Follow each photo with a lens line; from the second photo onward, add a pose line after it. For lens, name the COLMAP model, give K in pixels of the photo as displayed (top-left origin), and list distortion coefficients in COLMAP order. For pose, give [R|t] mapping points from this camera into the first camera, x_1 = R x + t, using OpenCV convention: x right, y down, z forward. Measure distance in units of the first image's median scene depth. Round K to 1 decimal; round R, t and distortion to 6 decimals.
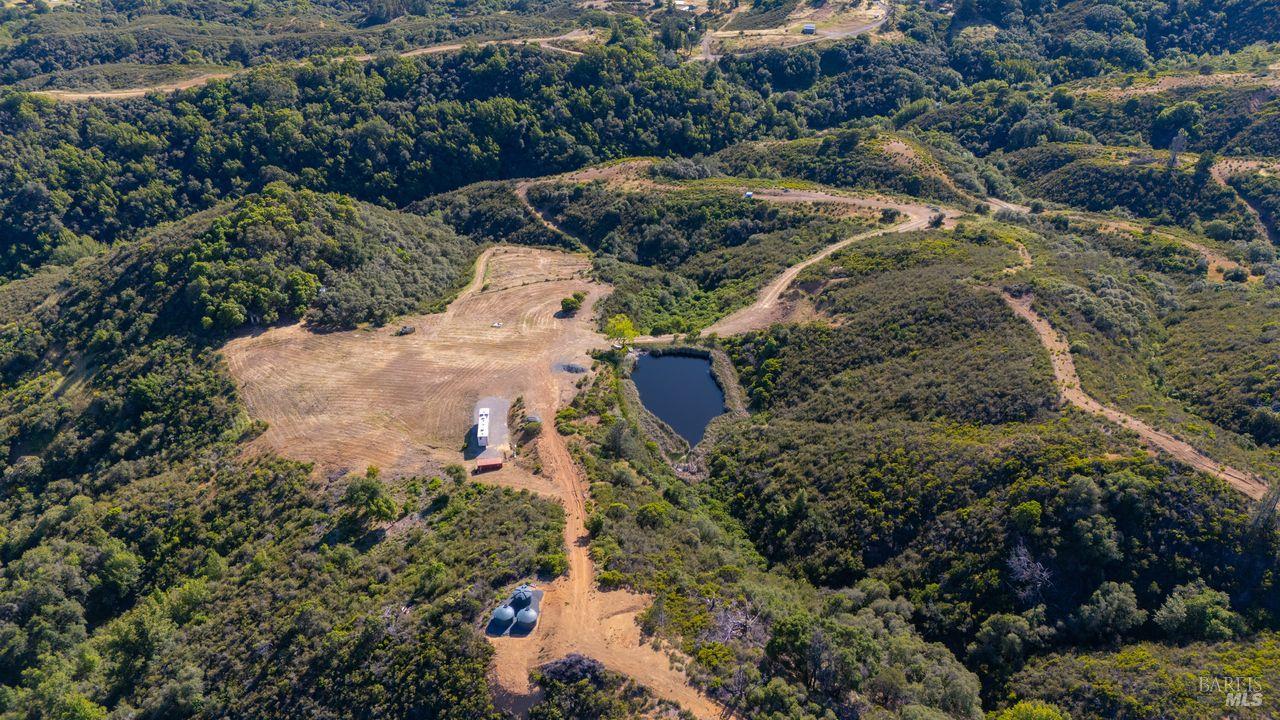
lens RADIAL K [[923.5, 0, 640.0], [0, 923.5, 360.0], [0, 0, 1]] dist [0.116497, -0.140152]
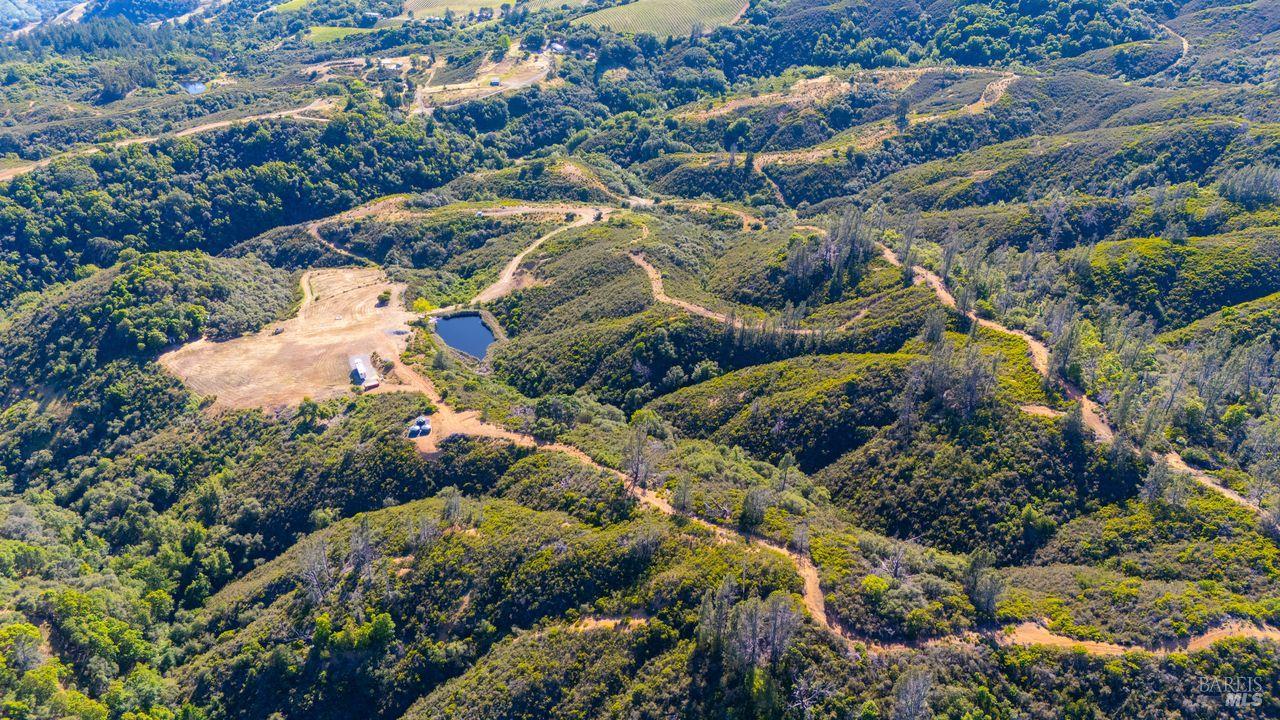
lens RADIAL K [[923.5, 0, 640.0], [0, 923.5, 360.0], [0, 0, 1]] dist [0.116497, -0.140152]
pose [[0.946180, -0.174827, 0.272358, -0.097417], [0.174245, 0.984345, 0.026521, 0.067602], [-0.272731, 0.022363, 0.961830, -0.568381]]
